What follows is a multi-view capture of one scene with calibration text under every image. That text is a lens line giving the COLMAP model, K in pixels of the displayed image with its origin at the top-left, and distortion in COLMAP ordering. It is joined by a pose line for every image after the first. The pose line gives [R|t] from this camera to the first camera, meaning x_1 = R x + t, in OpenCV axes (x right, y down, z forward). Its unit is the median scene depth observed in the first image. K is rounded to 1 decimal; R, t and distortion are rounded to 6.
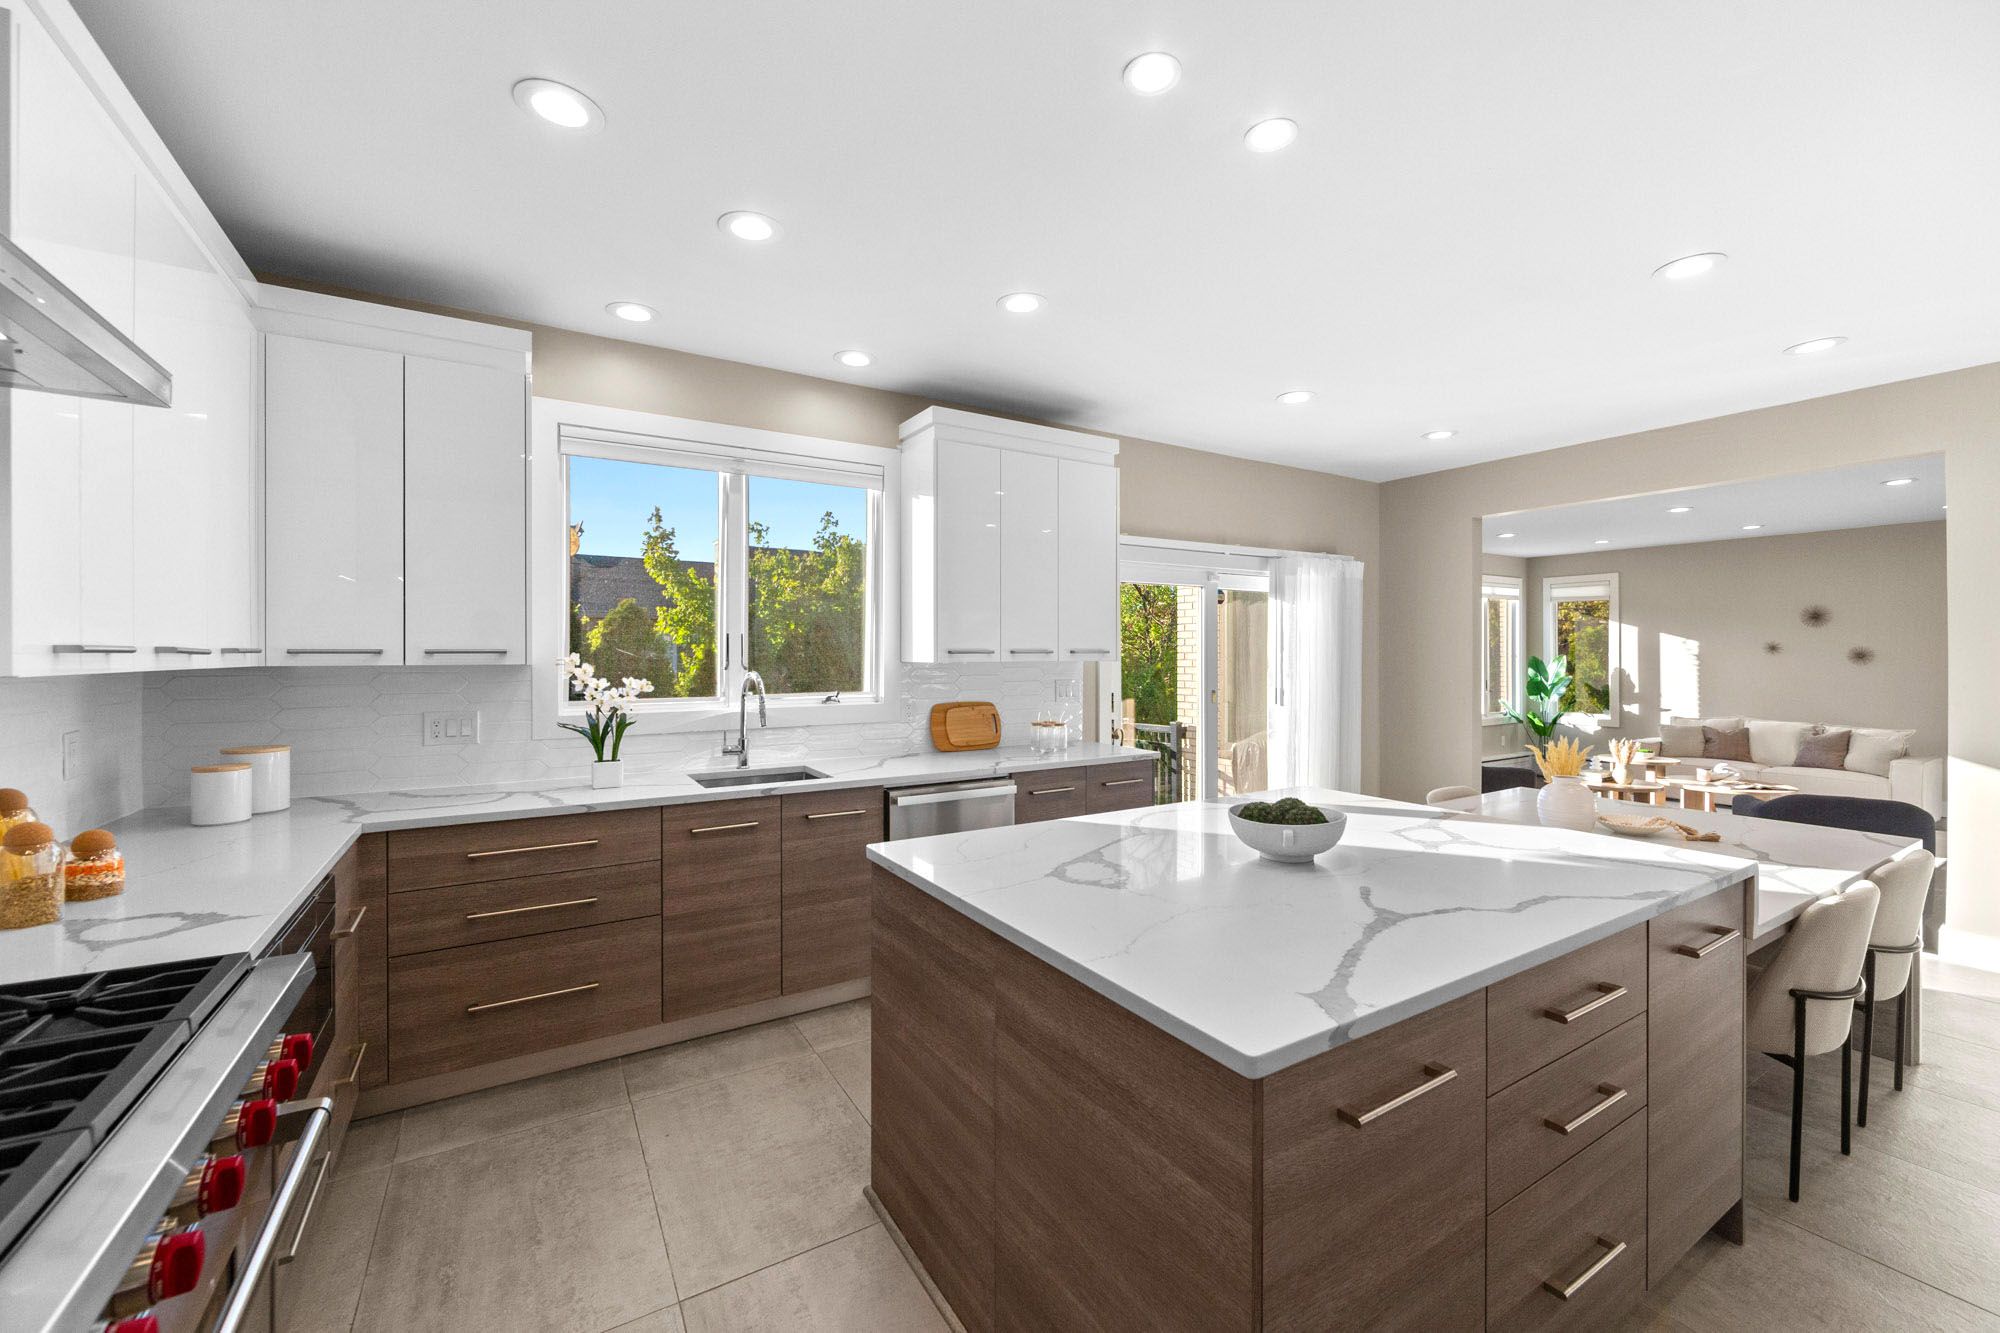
lens RADIAL K [[791.4, 0, 989.6], [0, 791.4, 659.3], [0, 0, 1]] dist [-0.001910, -0.000105]
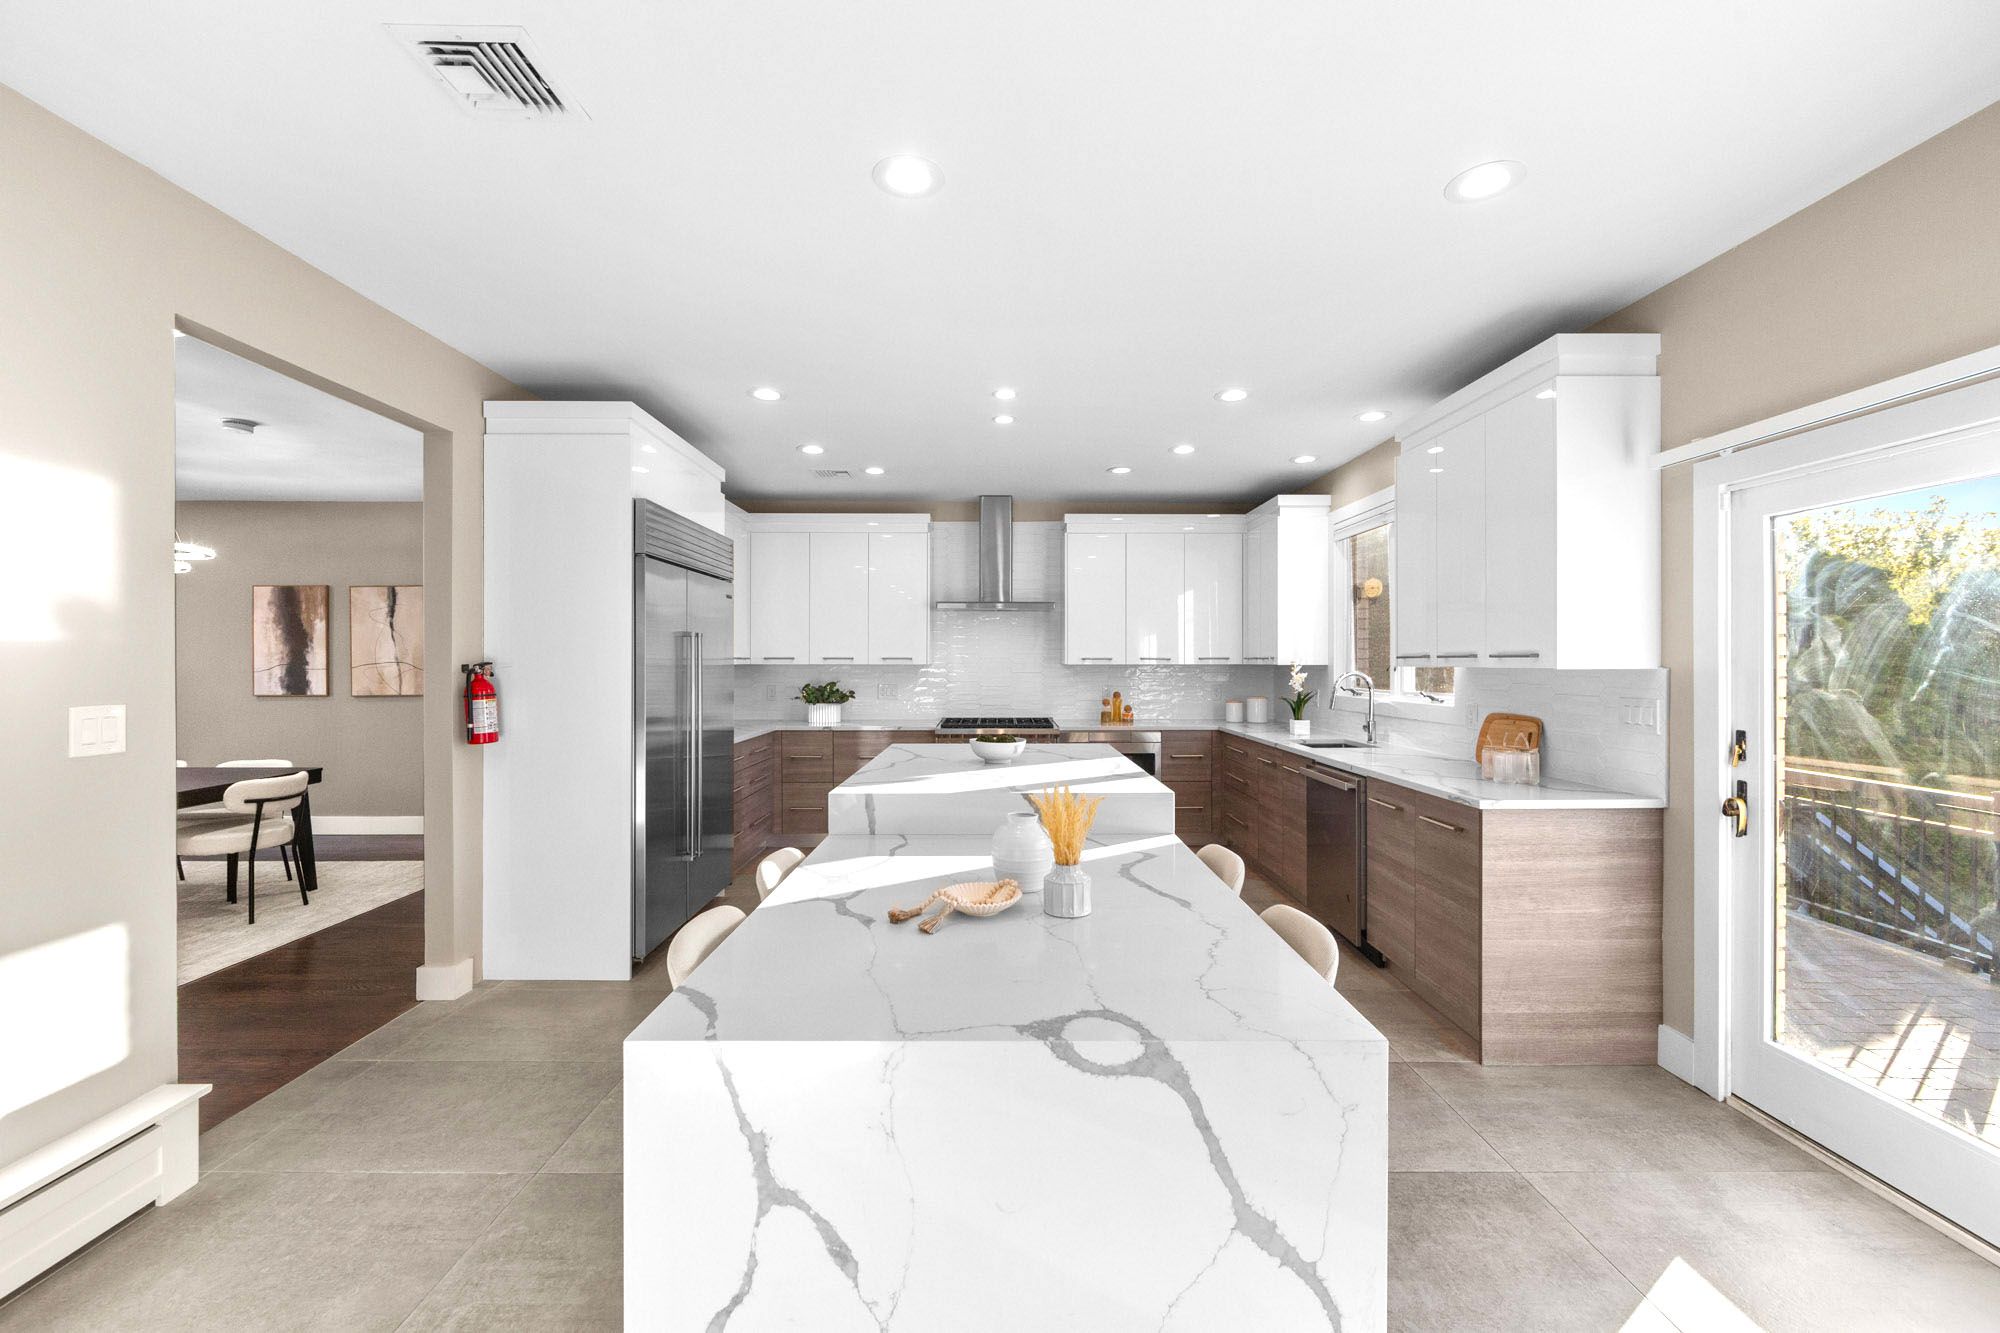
lens RADIAL K [[791.4, 0, 1000.4], [0, 791.4, 661.3], [0, 0, 1]] dist [-0.001910, -0.000105]
pose [[-0.508856, 0.000817, -0.860852, 0.993313], [-0.003464, 0.999990, 0.002997, -0.003855], [0.860845, 0.004507, -0.508847, 0.959058]]
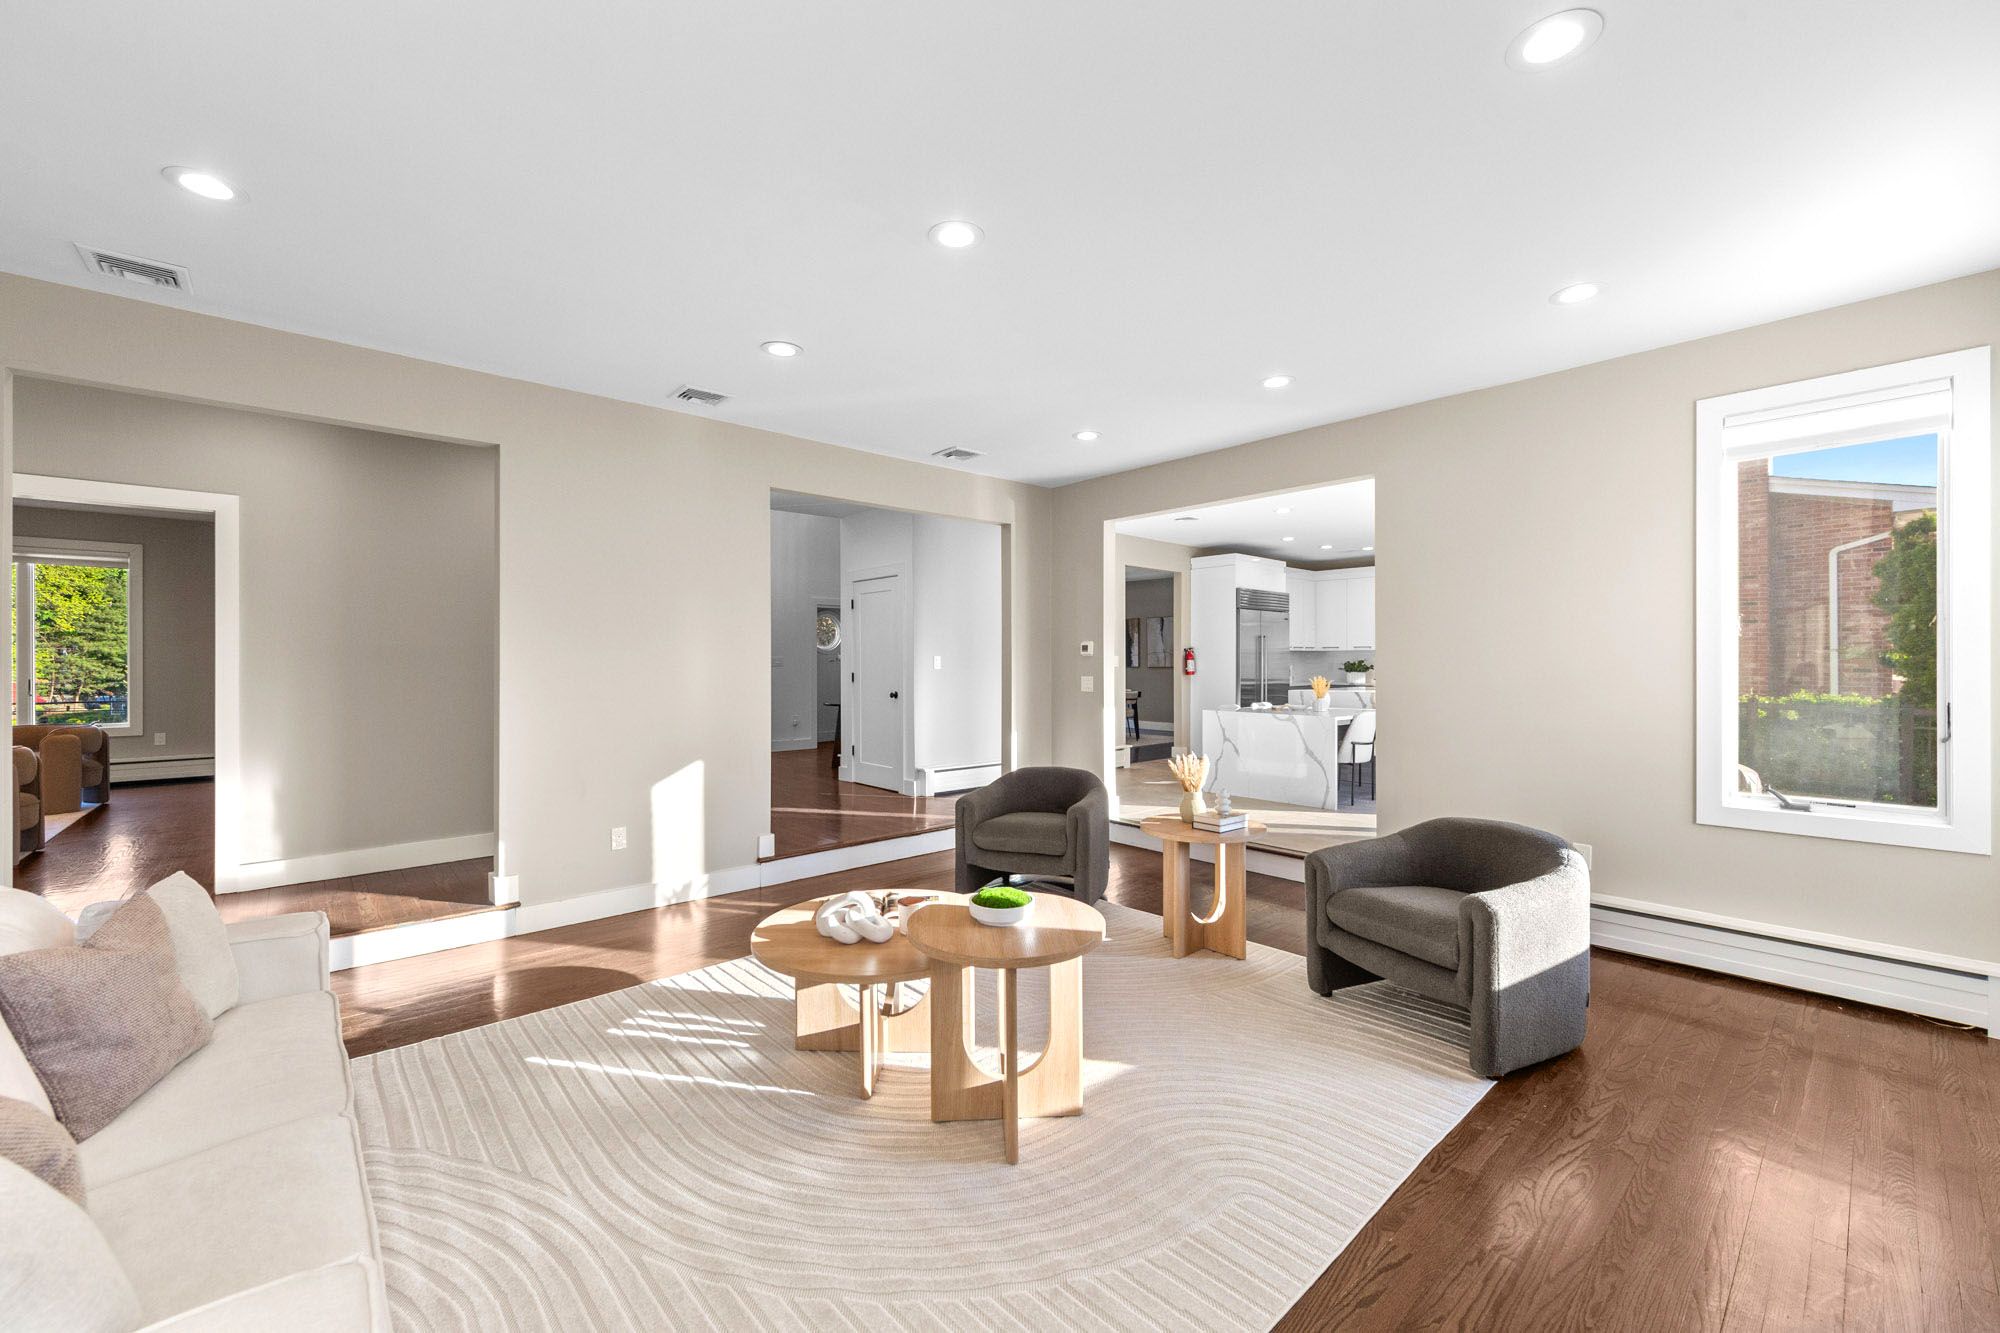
lens RADIAL K [[791.4, 0, 1002.1], [0, 791.4, 656.3], [0, 0, 1]] dist [-0.001910, -0.000105]
pose [[-0.981861, 0.000837, -0.189601, 1.594600], [0.001139, 0.999998, -0.001483, 0.030754], [0.189600, -0.001672, -0.981860, 2.369120]]
